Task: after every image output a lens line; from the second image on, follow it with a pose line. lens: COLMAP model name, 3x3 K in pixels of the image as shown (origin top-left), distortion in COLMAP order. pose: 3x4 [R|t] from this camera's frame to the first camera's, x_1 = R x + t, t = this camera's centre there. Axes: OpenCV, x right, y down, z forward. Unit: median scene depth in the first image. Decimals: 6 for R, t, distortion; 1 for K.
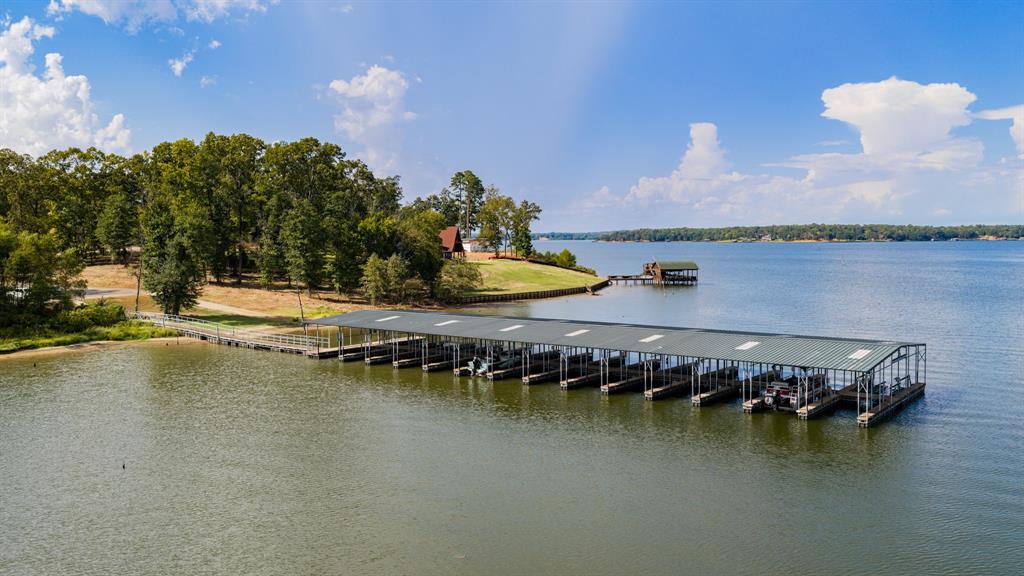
lens RADIAL K [[851.3, 0, 516.1], [0, 851.3, 288.2], [0, 0, 1]] dist [0.011397, -0.023912]
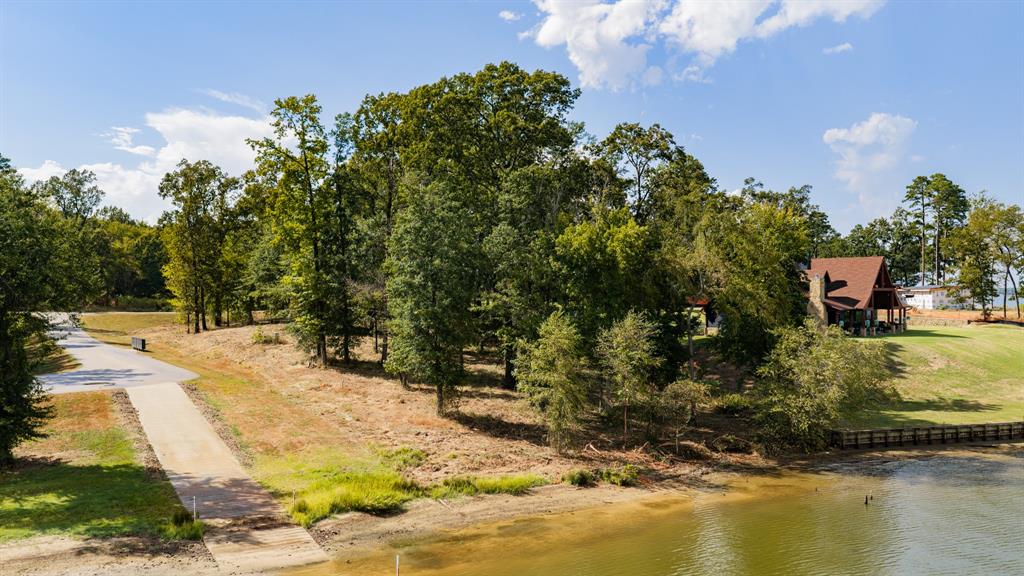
lens RADIAL K [[851.3, 0, 507.7], [0, 851.3, 286.3], [0, 0, 1]] dist [0.011397, -0.023912]
pose [[0.847550, -0.002707, -0.530708, 0.006334], [-0.032453, 0.997851, -0.056917, -0.017784], [0.529722, 0.065464, 0.845641, 0.404788]]
